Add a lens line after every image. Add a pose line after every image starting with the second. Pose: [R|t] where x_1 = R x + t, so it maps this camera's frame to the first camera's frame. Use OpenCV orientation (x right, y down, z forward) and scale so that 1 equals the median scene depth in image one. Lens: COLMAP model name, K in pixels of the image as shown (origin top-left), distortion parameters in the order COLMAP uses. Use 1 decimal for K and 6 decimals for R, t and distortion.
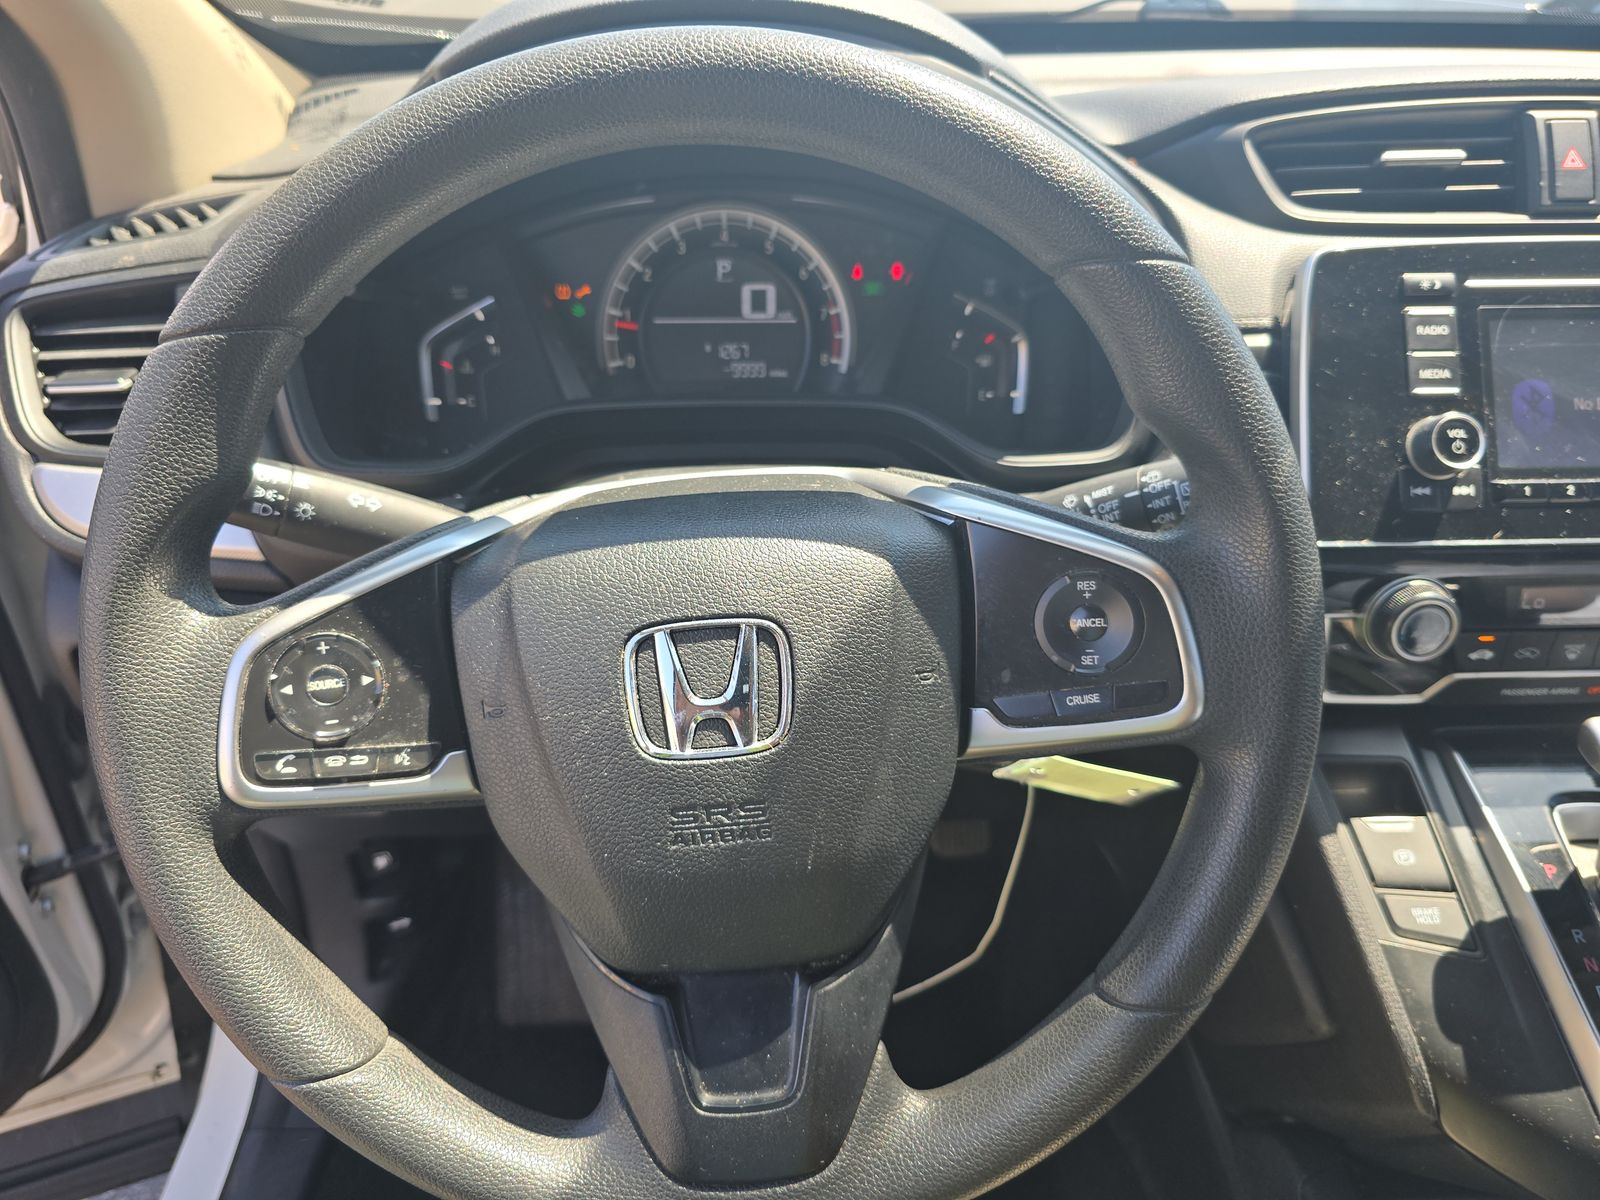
lens RADIAL K [[1073.3, 0, 793.3], [0, 1073.3, 602.4], [0, 0, 1]] dist [0.004955, -0.016522]
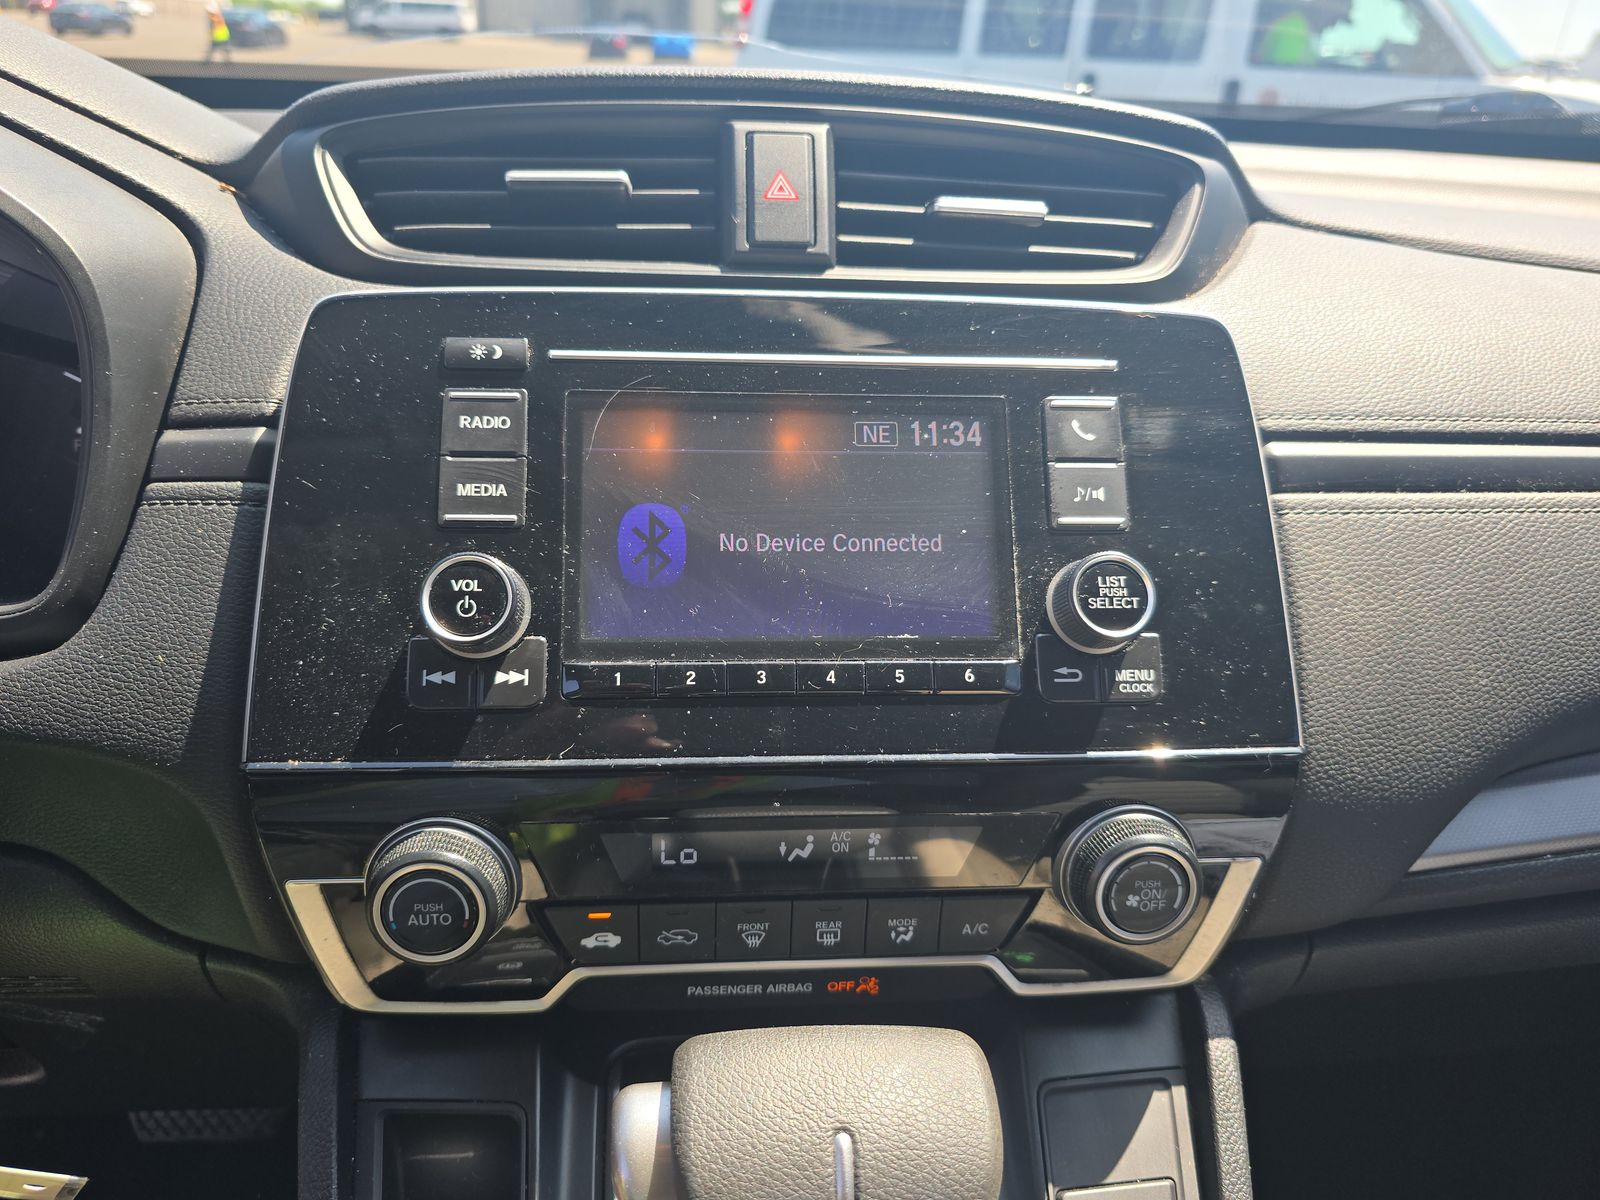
lens RADIAL K [[1073.3, 0, 804.6], [0, 1073.3, 608.4], [0, 0, 1]] dist [0.004955, -0.016522]
pose [[0.998359, 0.017082, 0.054661, 0.750682], [-0.010564, 0.993031, -0.117376, -0.072469], [-0.056285, 0.116606, 0.991582, 0.372362]]
